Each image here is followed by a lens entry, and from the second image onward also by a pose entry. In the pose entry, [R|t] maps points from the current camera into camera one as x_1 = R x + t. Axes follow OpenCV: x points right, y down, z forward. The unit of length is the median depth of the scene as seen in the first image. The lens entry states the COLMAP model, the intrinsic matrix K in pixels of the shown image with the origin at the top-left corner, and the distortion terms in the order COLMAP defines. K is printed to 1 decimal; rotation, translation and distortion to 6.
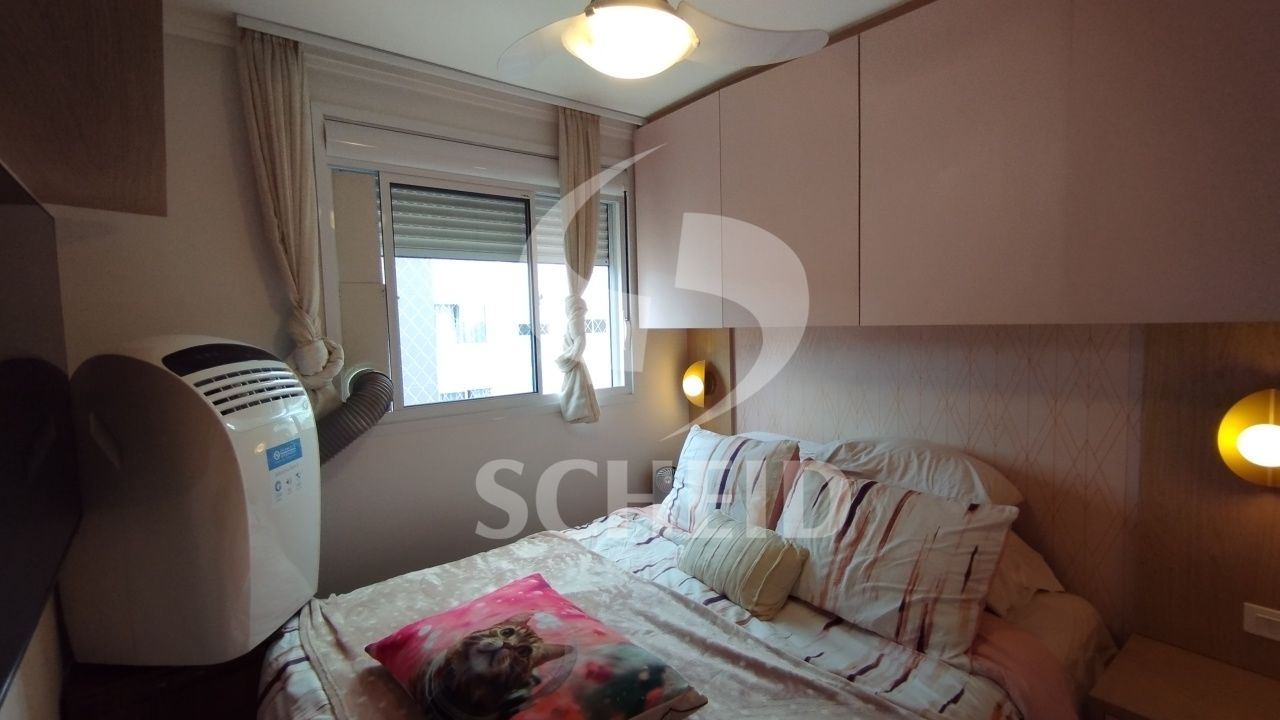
lens RADIAL K [[581.4, 0, 640.0], [0, 581.4, 360.0], [0, 0, 1]] dist [0.000028, -0.009631]
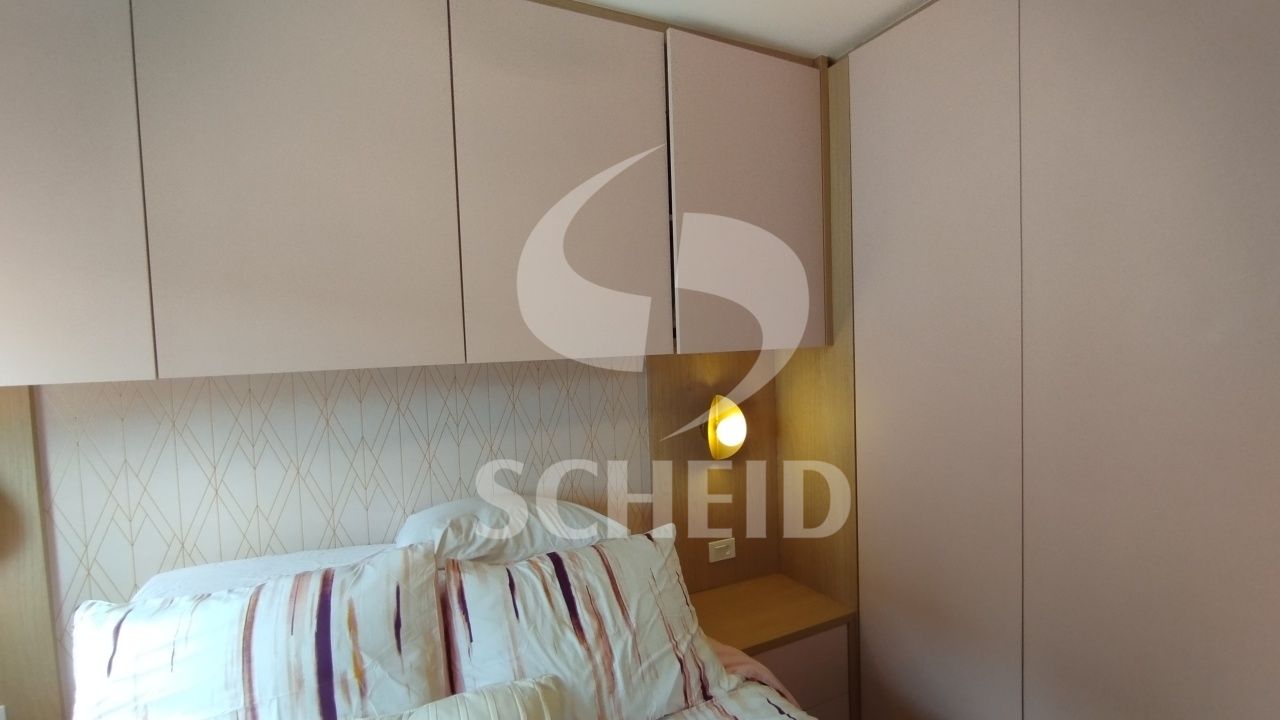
lens RADIAL K [[656.3, 0, 639.9], [0, 656.3, 375.9], [0, 0, 1]] dist [-0.001014, -0.000142]
pose [[0.175683, -0.033444, 0.983879, -0.470578], [0.113489, 0.993447, 0.013505, -0.027732], [-0.977883, 0.109287, 0.178328, 0.759121]]
